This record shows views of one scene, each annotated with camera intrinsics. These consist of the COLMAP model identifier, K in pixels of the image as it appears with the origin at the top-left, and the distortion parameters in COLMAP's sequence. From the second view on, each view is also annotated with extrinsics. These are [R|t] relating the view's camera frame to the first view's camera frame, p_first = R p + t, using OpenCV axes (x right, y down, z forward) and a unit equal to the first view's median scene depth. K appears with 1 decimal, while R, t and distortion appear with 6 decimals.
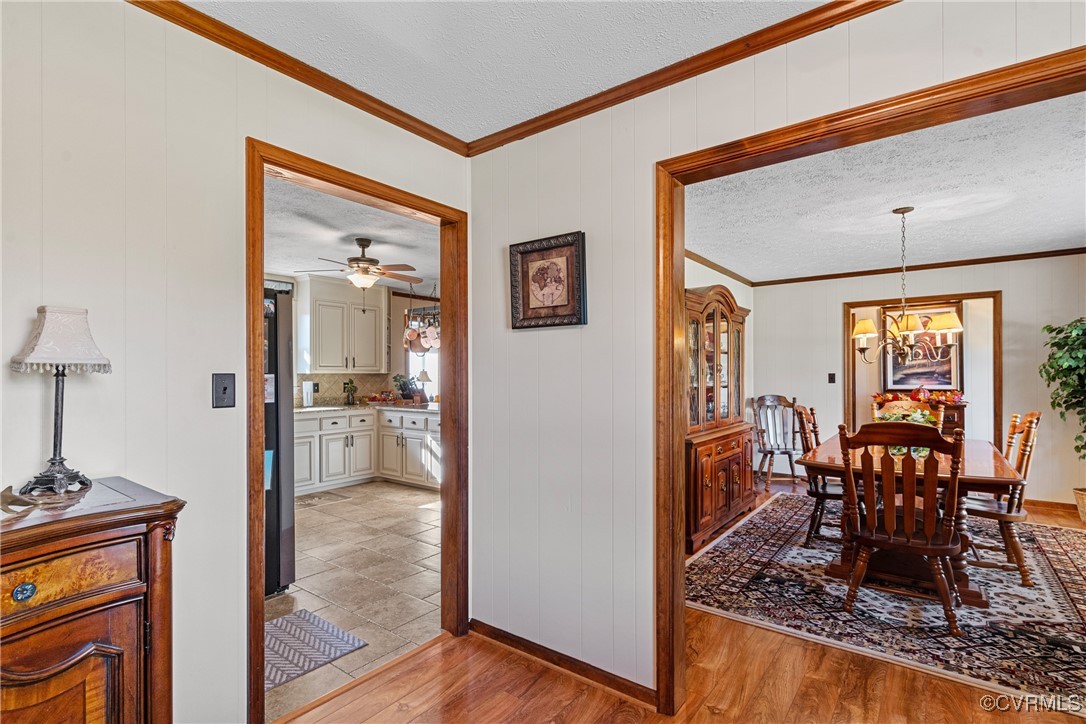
lens RADIAL K [[524.8, 0, 537.7], [0, 524.8, 373.2], [0, 0, 1]] dist [0.002930, 0.001066]
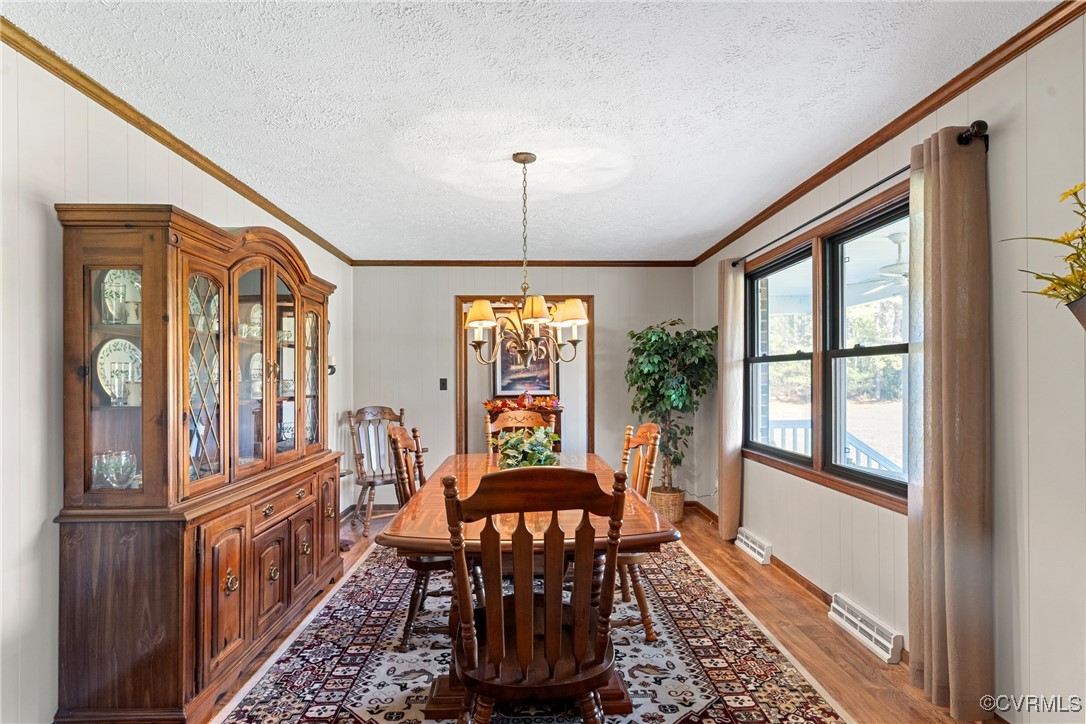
lens RADIAL K [[524.8, 0, 537.7], [0, 524.8, 373.2], [0, 0, 1]] dist [0.002930, 0.001066]
pose [[0.777686, 0.005714, 0.628626, 0.226455], [0.000810, 0.999949, -0.010090, 0.000584], [-0.628652, 0.008356, 0.777642, 0.381945]]
